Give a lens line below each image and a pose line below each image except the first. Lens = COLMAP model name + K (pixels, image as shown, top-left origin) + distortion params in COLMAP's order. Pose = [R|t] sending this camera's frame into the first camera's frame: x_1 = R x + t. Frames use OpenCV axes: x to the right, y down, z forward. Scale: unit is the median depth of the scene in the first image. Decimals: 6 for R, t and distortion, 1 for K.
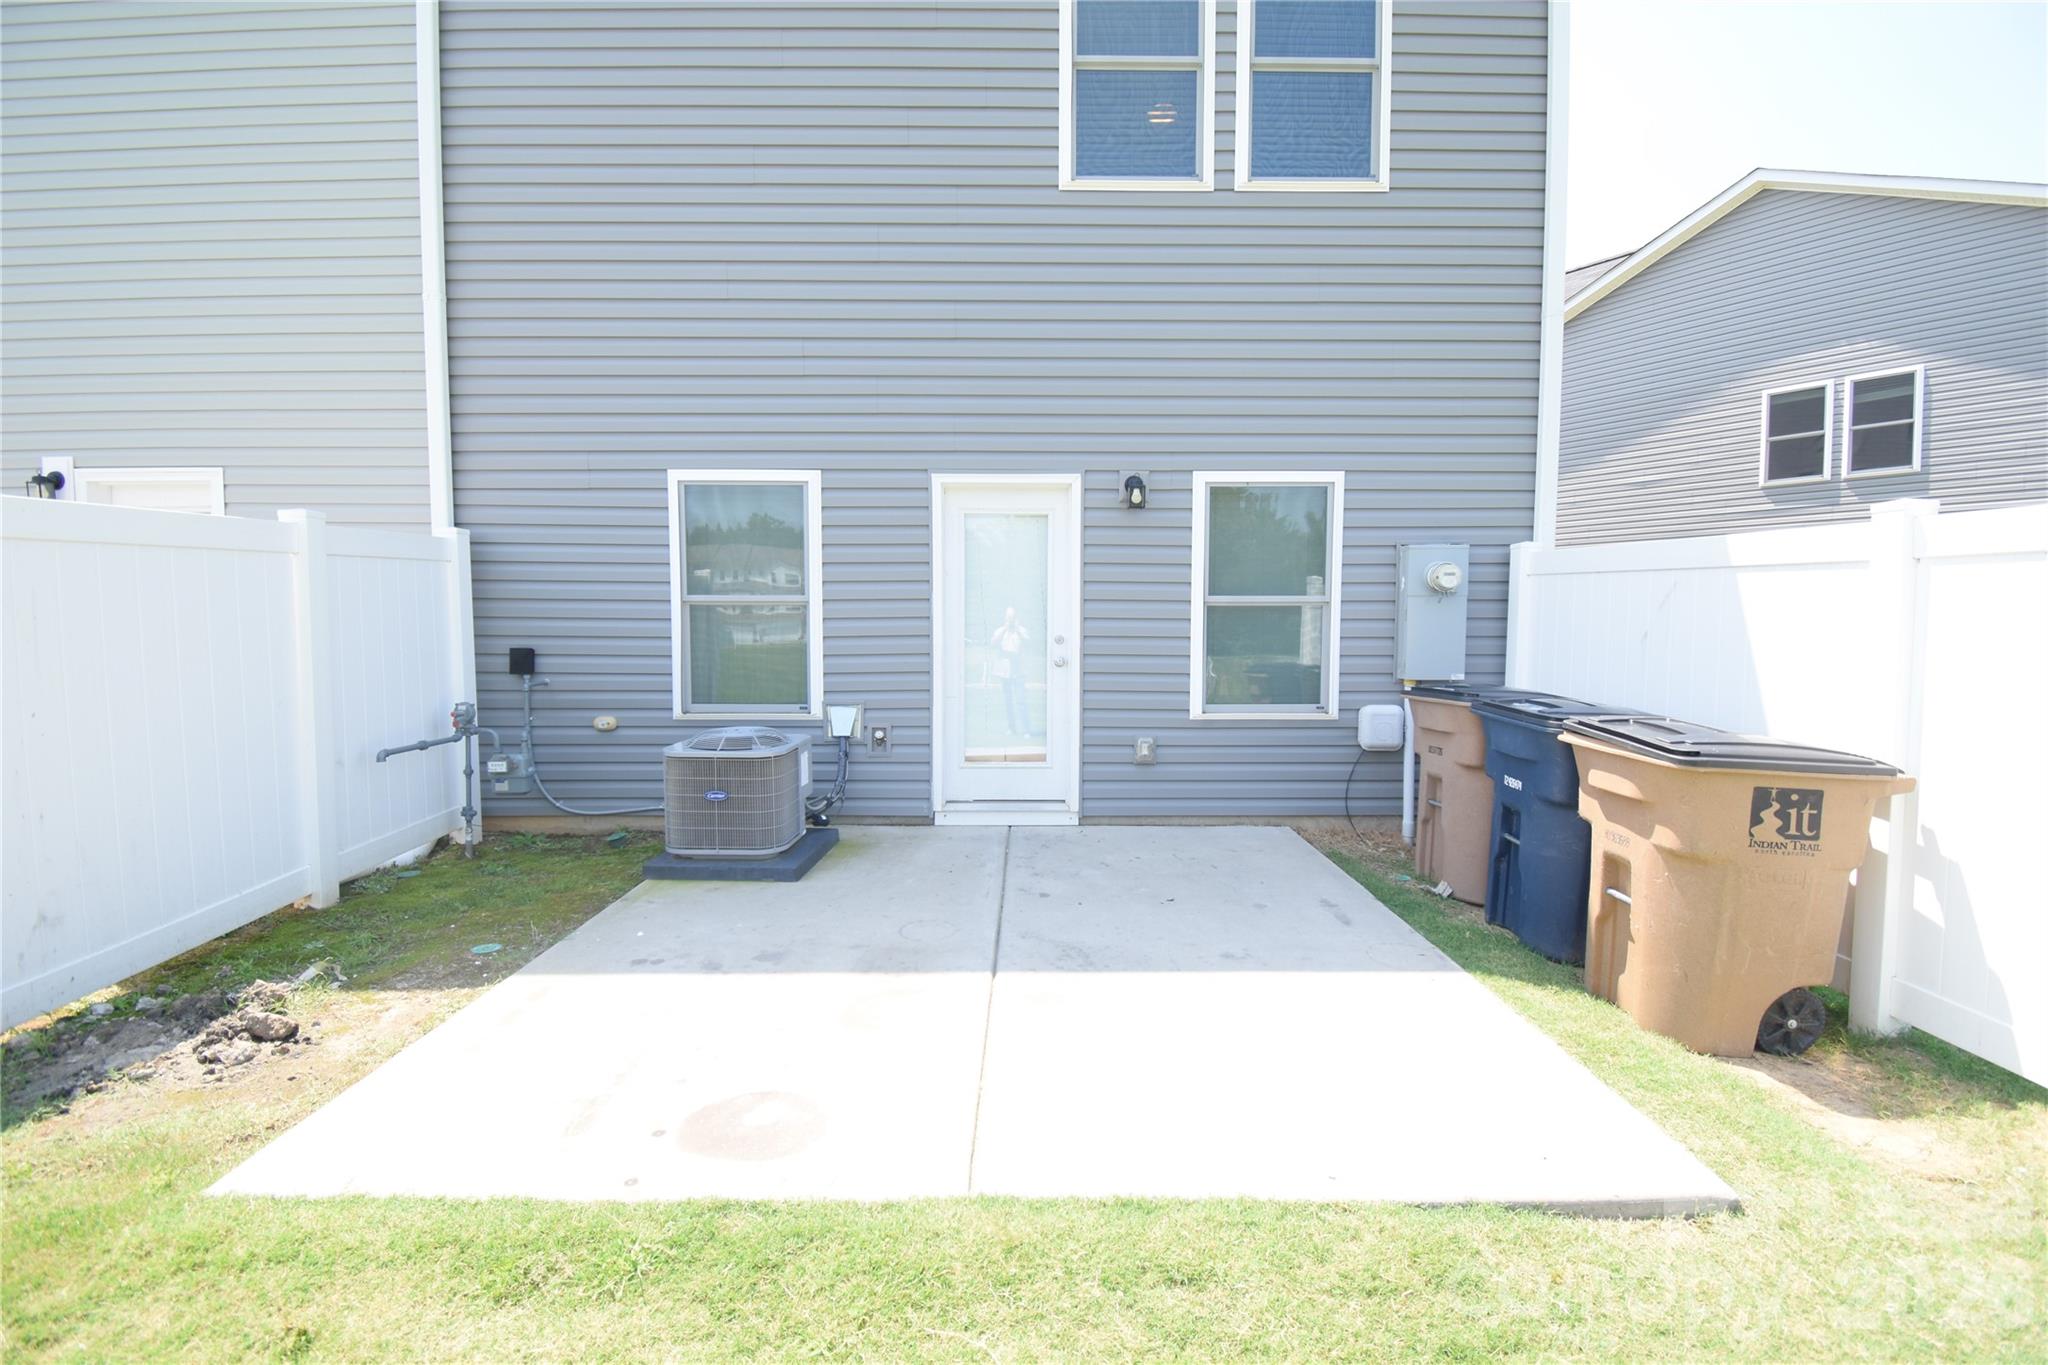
lens RADIAL K [[900.4, 0, 1023.6], [0, 900.4, 675.7], [0, 0, 1]] dist [0.022005, -0.027452]
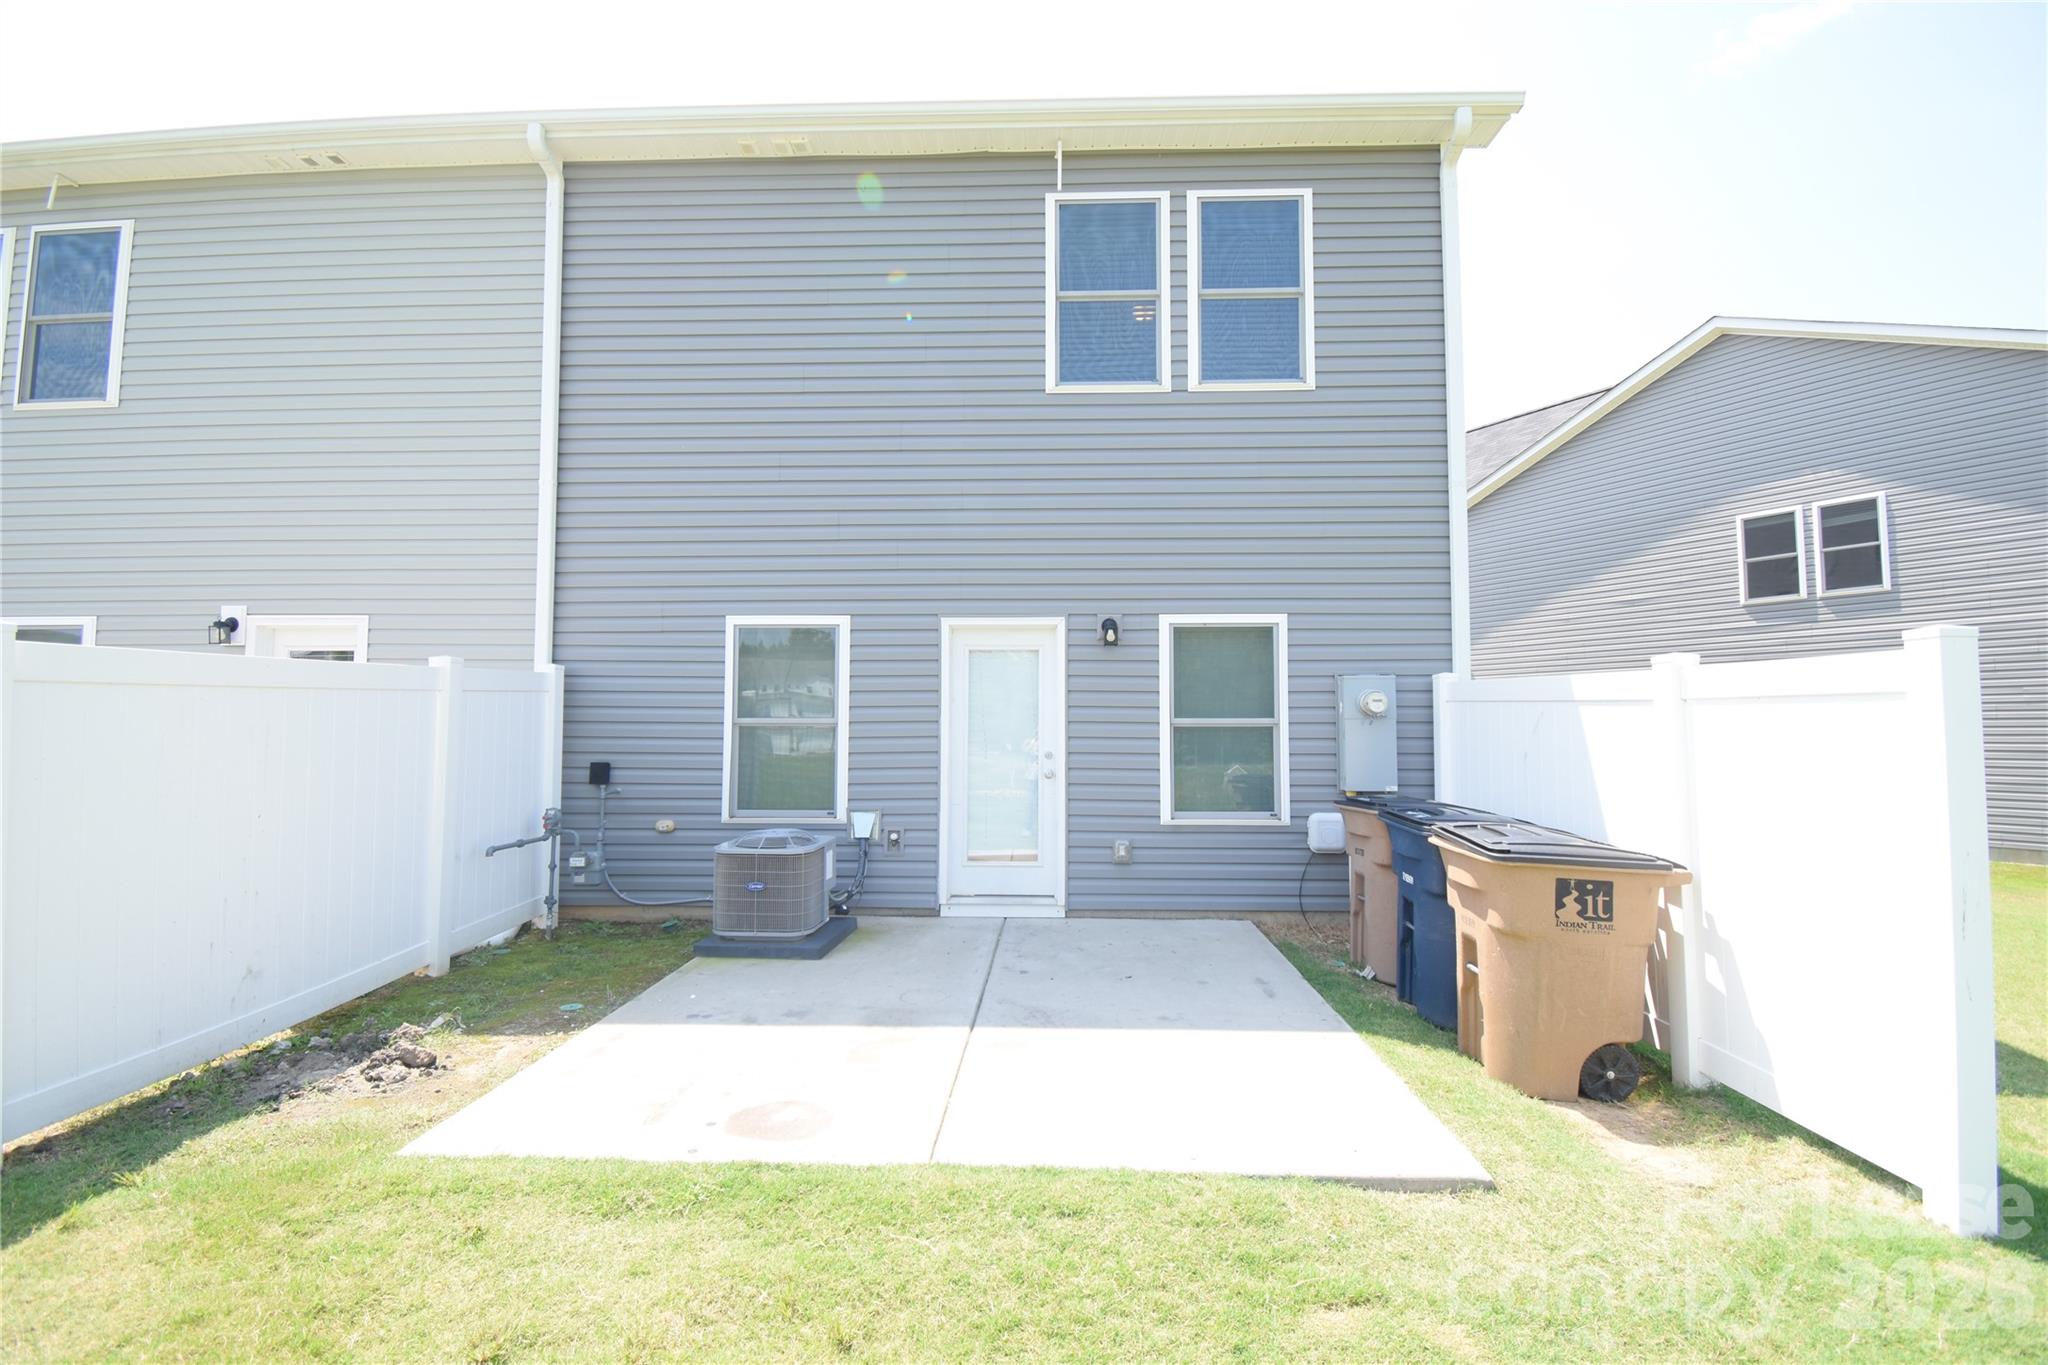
lens RADIAL K [[900.4, 0, 1023.6], [0, 900.4, 675.7], [0, 0, 1]] dist [0.022005, -0.027452]
pose [[0.999258, -0.002020, -0.038456, 0.063510], [-0.002494, 0.993132, -0.116973, -0.006740], [0.038428, 0.116982, 0.992390, -0.214760]]
